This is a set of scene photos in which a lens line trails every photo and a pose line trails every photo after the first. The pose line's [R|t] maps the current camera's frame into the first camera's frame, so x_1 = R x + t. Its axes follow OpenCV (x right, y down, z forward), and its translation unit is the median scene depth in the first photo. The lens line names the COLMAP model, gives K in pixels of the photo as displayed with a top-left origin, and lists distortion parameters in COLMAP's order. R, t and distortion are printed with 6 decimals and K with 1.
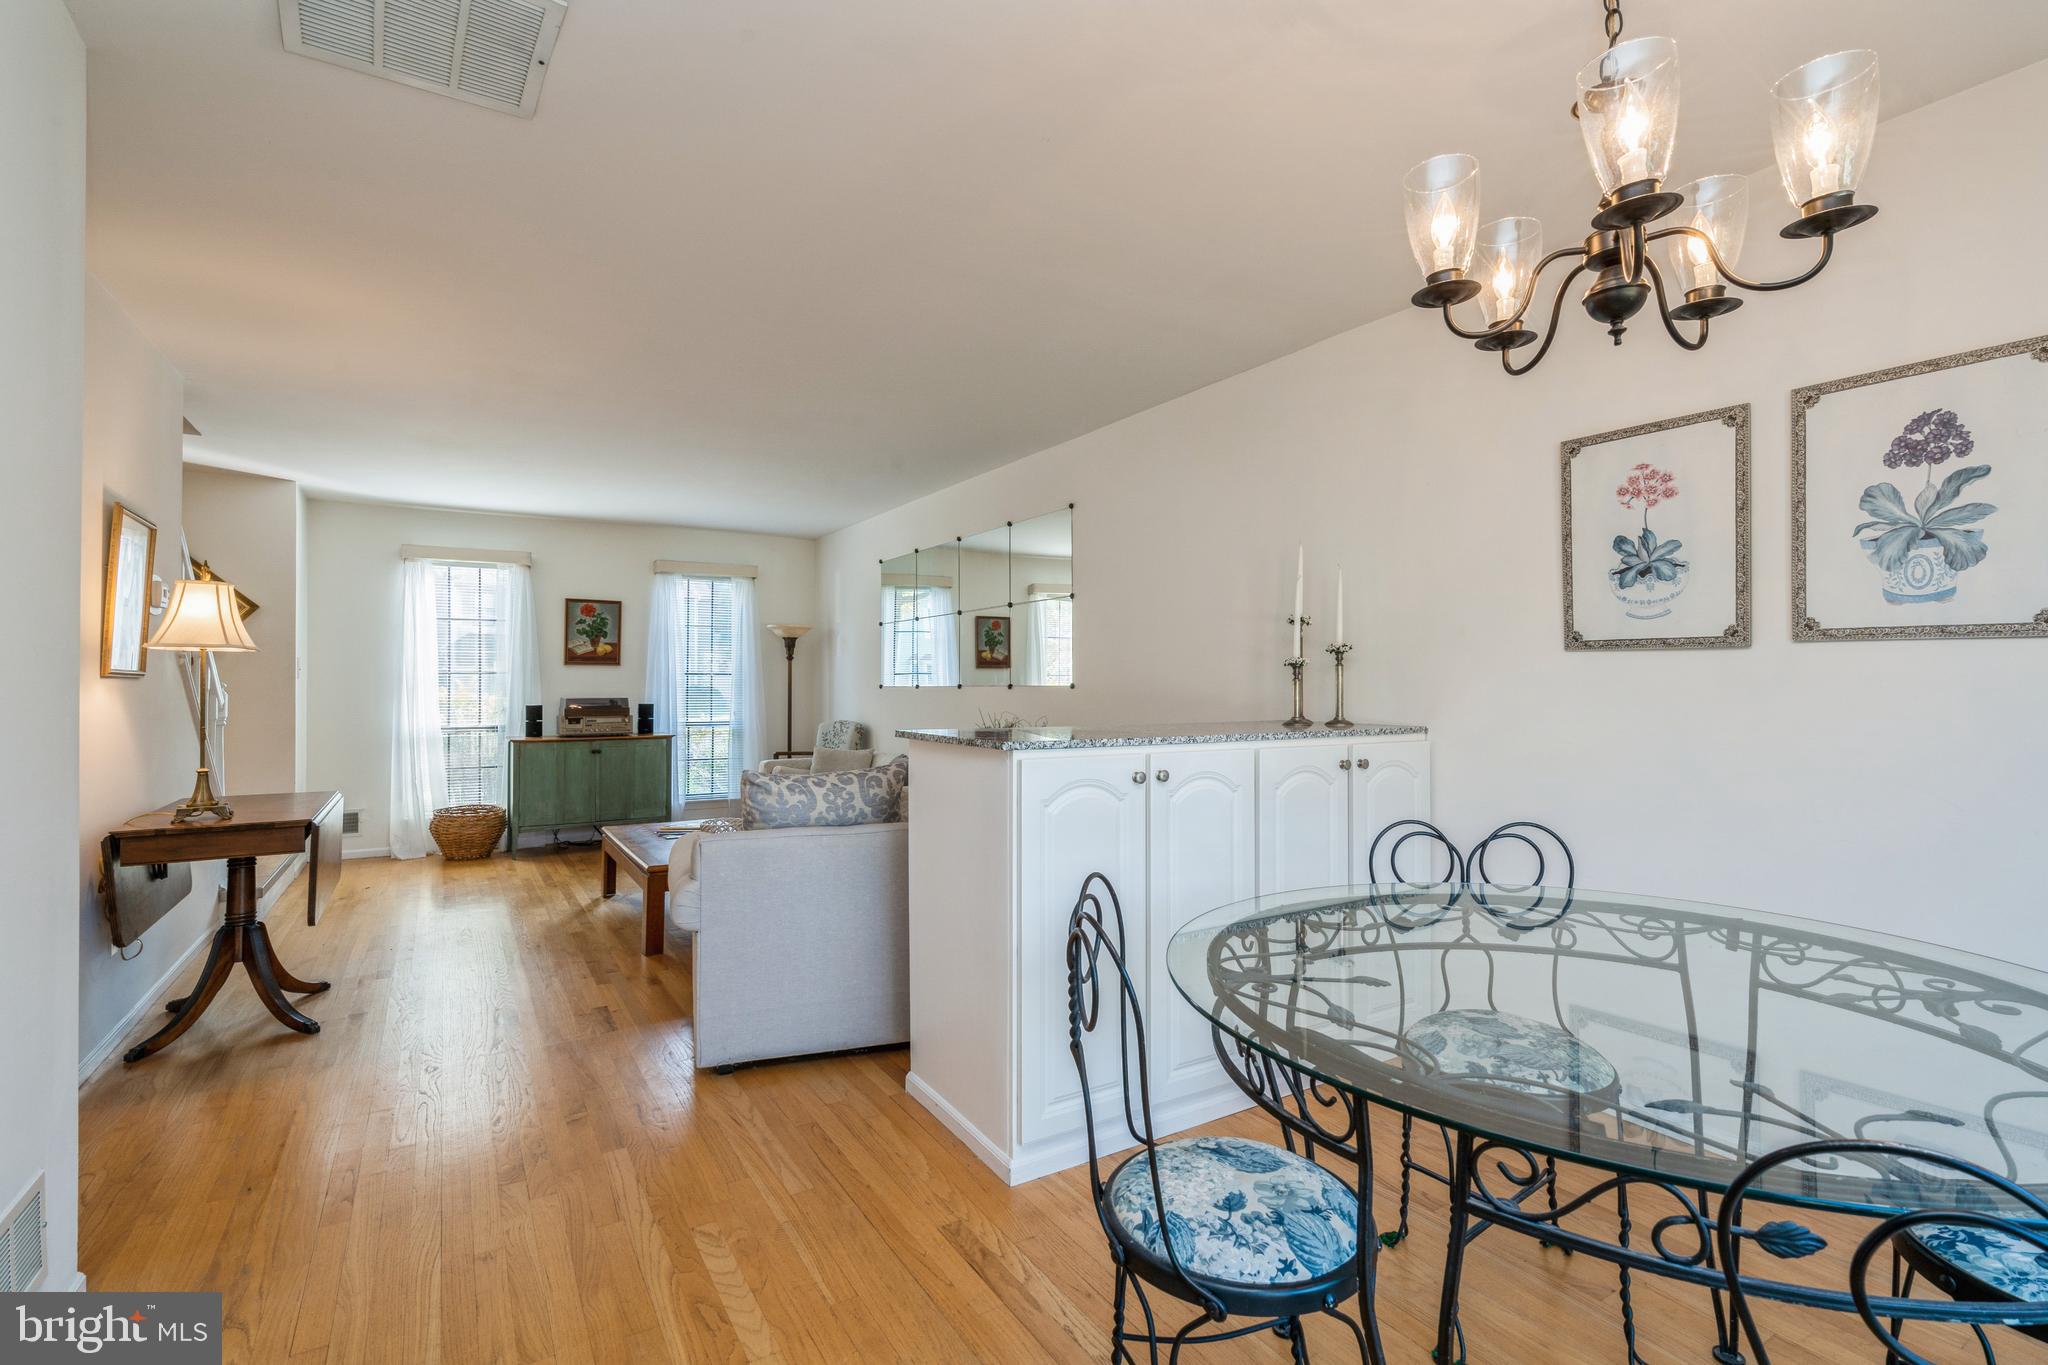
lens RADIAL K [[937.2, 0, 1019.2], [0, 937.2, 692.2], [0, 0, 1]] dist [-0.009111, 0.008012]
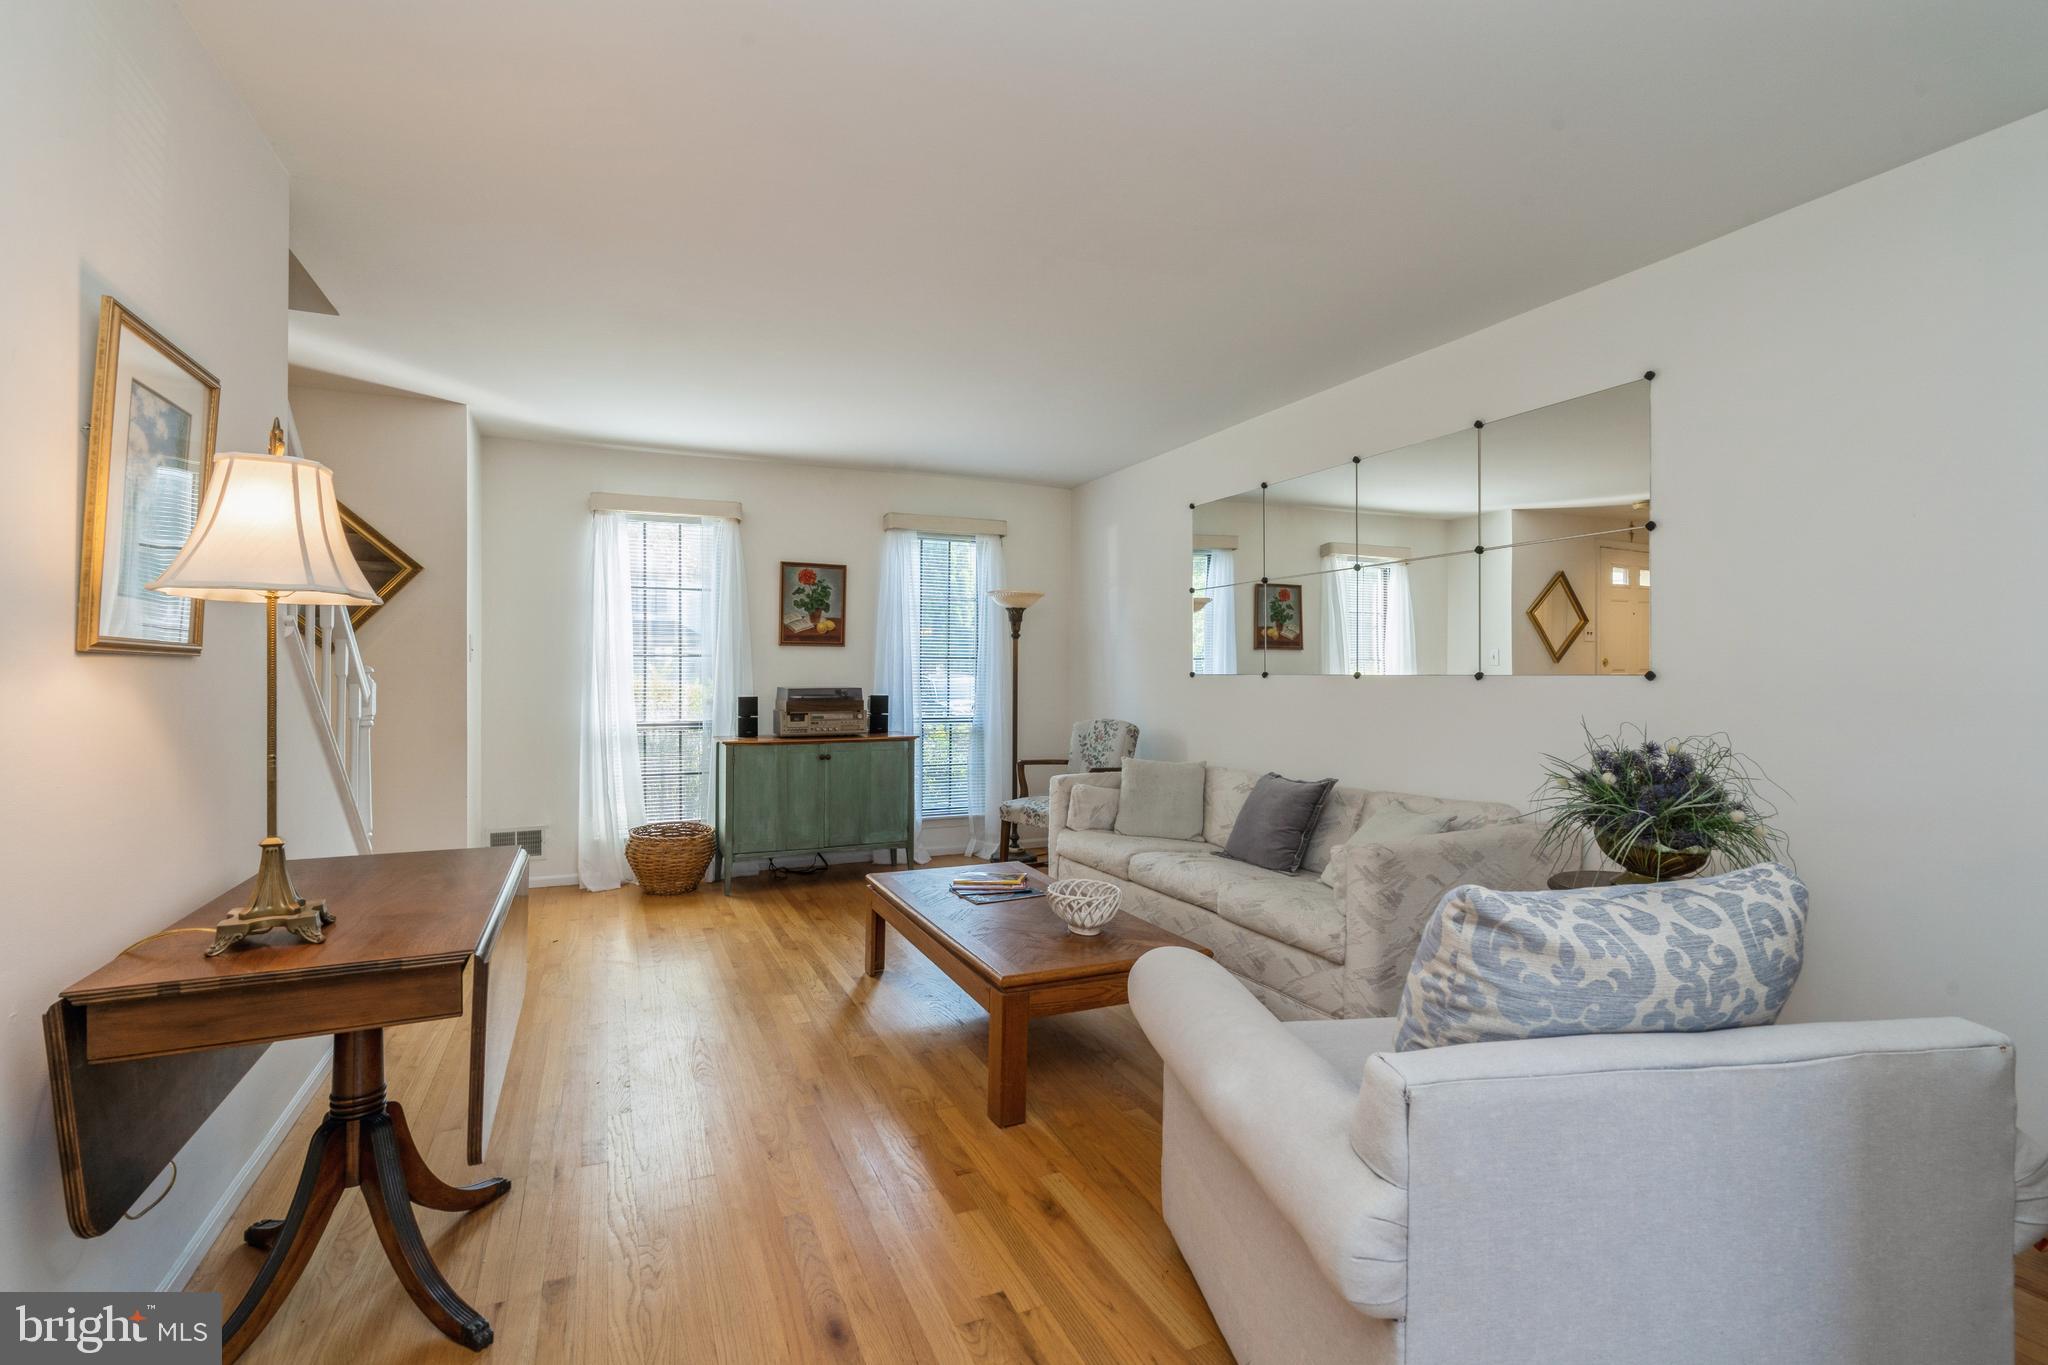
lens RADIAL K [[981.6, 0, 1027.3], [0, 981.6, 687.7], [0, 0, 1]] dist [0.015165, -0.000119]
pose [[0.988598, 0.004041, -0.150526, -0.164824], [-0.002667, 0.999953, 0.009329, -0.001830], [0.150557, -0.008821, 0.988562, 0.223506]]
